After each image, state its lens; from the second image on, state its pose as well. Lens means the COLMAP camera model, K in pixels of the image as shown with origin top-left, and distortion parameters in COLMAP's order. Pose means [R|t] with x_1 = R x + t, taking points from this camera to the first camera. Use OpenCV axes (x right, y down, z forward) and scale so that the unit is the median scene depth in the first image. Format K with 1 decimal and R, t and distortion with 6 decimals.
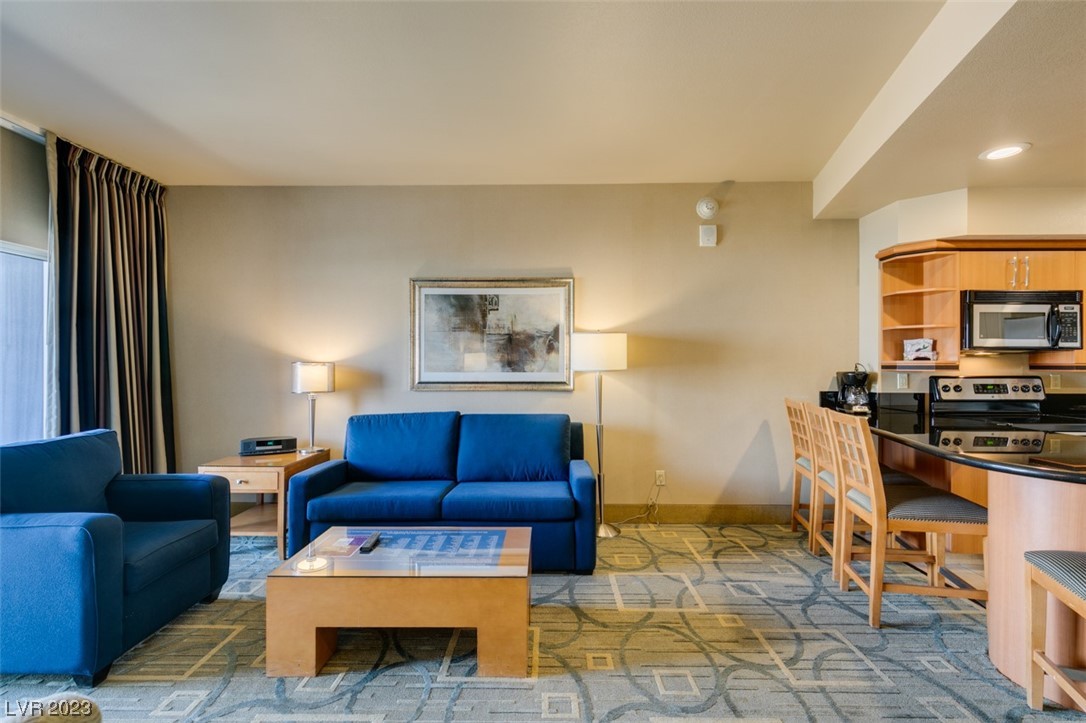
lens RADIAL K [[488.1, 0, 540.6], [0, 488.1, 363.6], [0, 0, 1]] dist [0.006604, -0.002233]
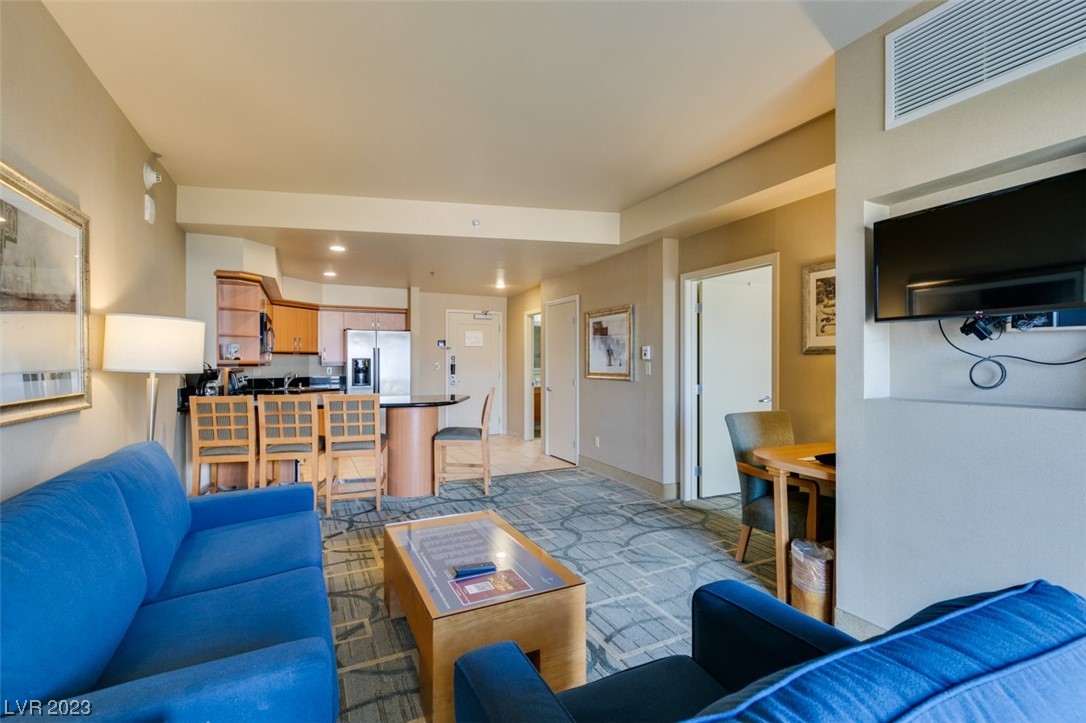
lens RADIAL K [[488.1, 0, 541.4], [0, 488.1, 360.8], [0, 0, 1]] dist [0.006604, -0.002233]
pose [[-0.452053, 0.002349, 0.891988, -0.764977], [0.000669, 0.999997, -0.002295, -0.000152], [-0.891991, -0.000440, -0.452053, 0.840700]]
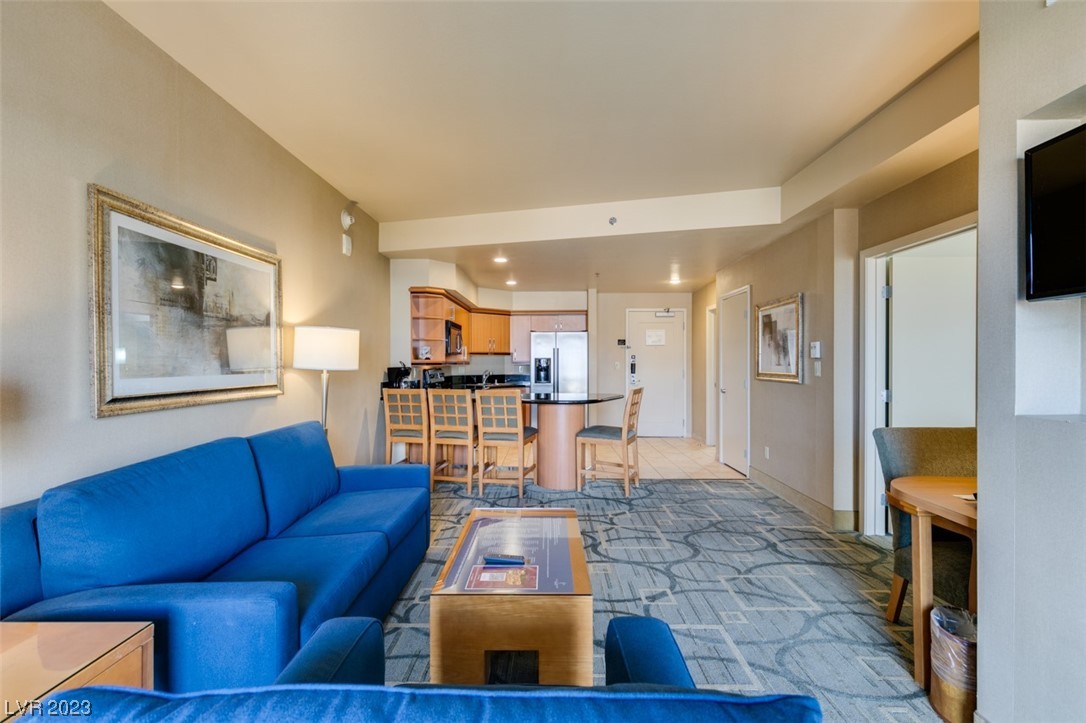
lens RADIAL K [[488.1, 0, 540.5], [0, 488.1, 363.1], [0, 0, 1]] dist [0.006604, -0.002233]
pose [[0.001078, -0.003350, 0.999994, -0.814038], [0.002018, 0.999992, 0.003348, 0.000346], [-0.999997, 0.002015, 0.001085, 0.608154]]
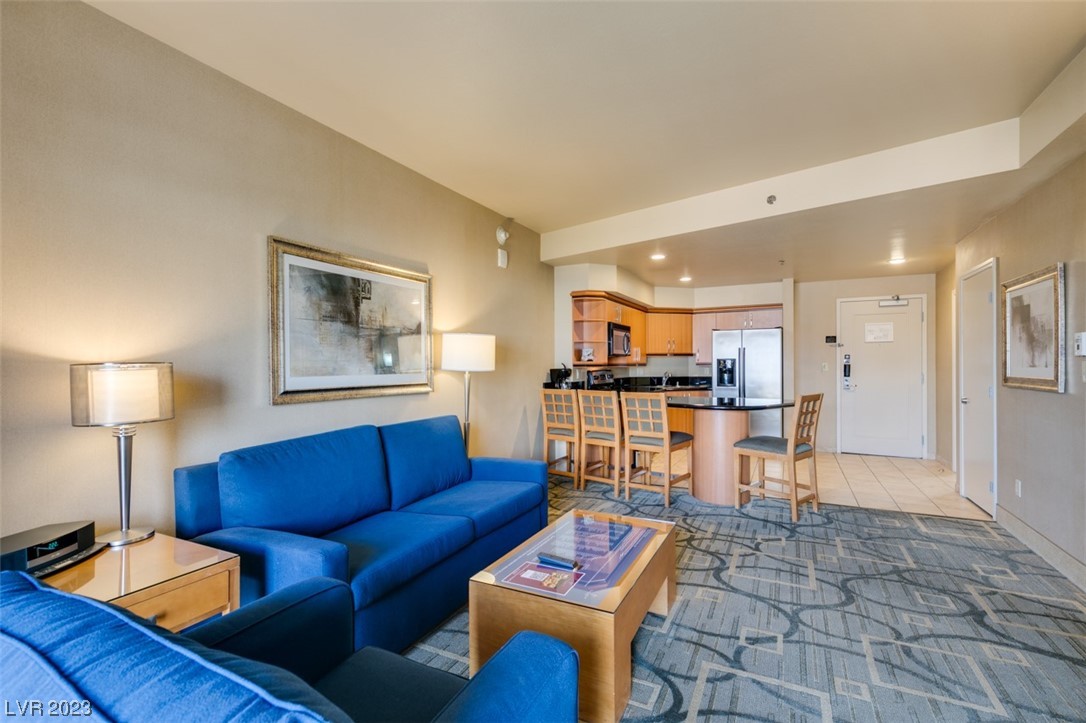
lens RADIAL K [[488.1, 0, 539.1], [0, 488.1, 363.9], [0, 0, 1]] dist [0.006604, -0.002233]
pose [[0.442165, -0.002851, 0.896929, -0.763409], [0.004918, 0.999988, 0.000755, 0.000369], [-0.896920, 0.004077, 0.442174, 0.410981]]
